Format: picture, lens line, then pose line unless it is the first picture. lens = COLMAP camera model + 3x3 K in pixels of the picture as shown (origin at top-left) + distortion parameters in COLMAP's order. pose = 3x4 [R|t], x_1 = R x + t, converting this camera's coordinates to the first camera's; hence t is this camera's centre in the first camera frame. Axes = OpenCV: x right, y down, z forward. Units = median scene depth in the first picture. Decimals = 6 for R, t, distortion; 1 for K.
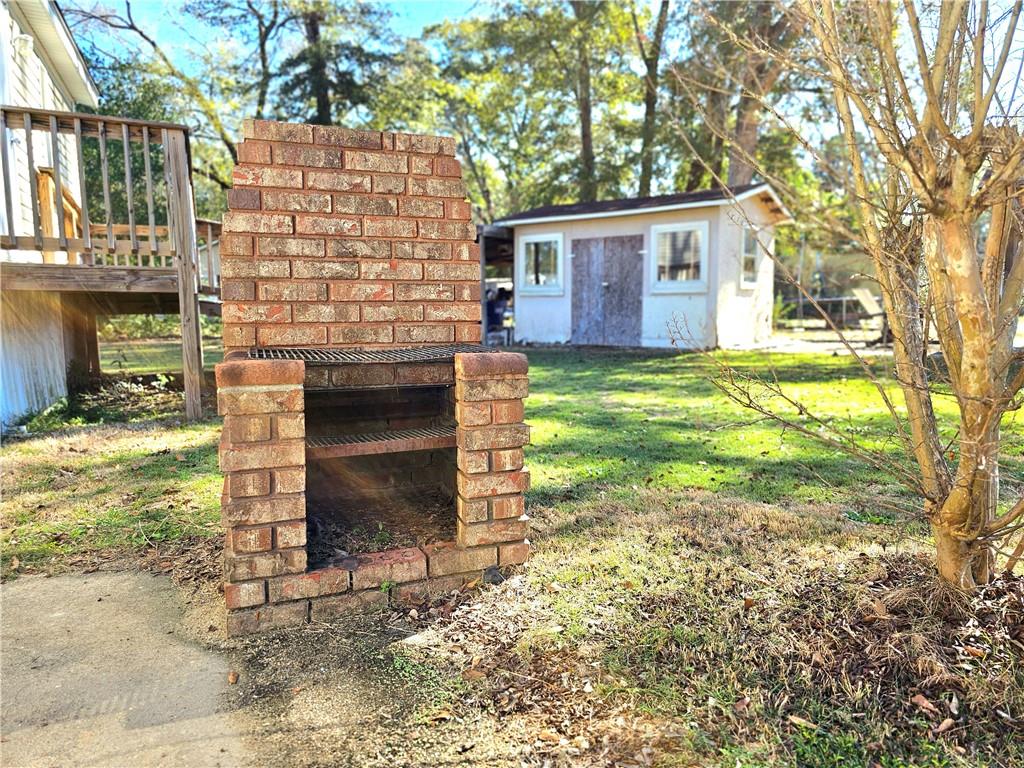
lens RADIAL K [[687.1, 0, 513.6], [0, 687.1, 361.8], [0, 0, 1]] dist [0.068007, -0.041814]
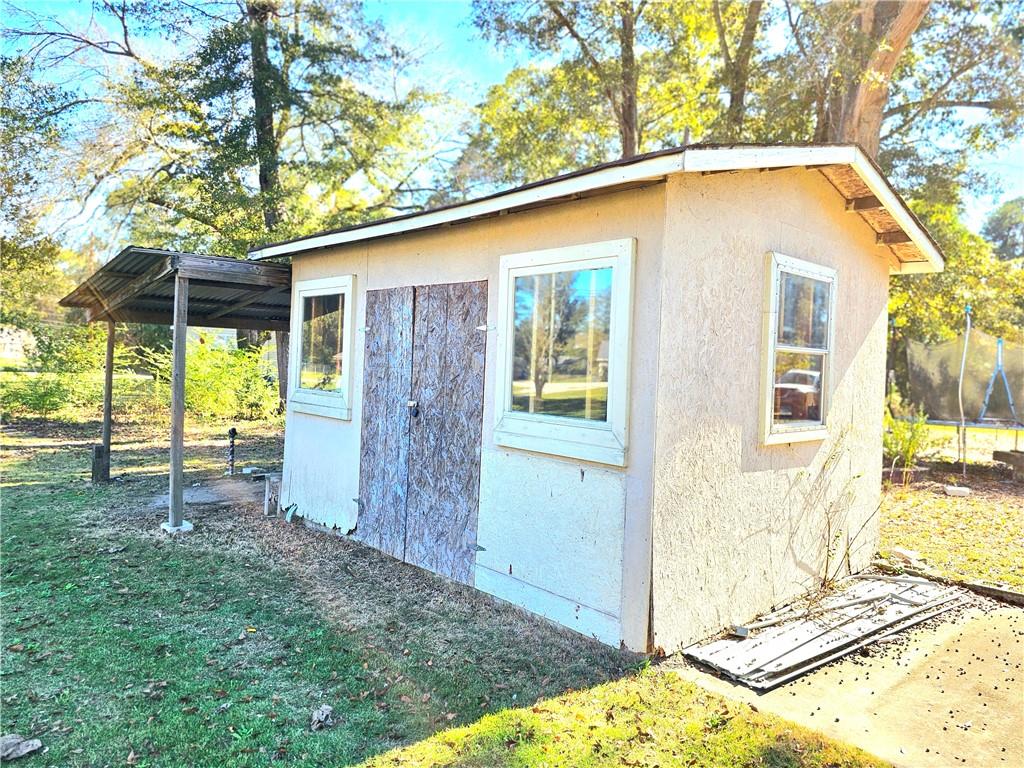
lens RADIAL K [[687.1, 0, 513.6], [0, 687.1, 361.8], [0, 0, 1]] dist [0.068007, -0.041814]
pose [[0.982398, 0.046139, -0.181012, 0.252617], [-0.063041, 0.994056, -0.088758, -0.102573], [0.175841, 0.098607, 0.979468, 0.607129]]
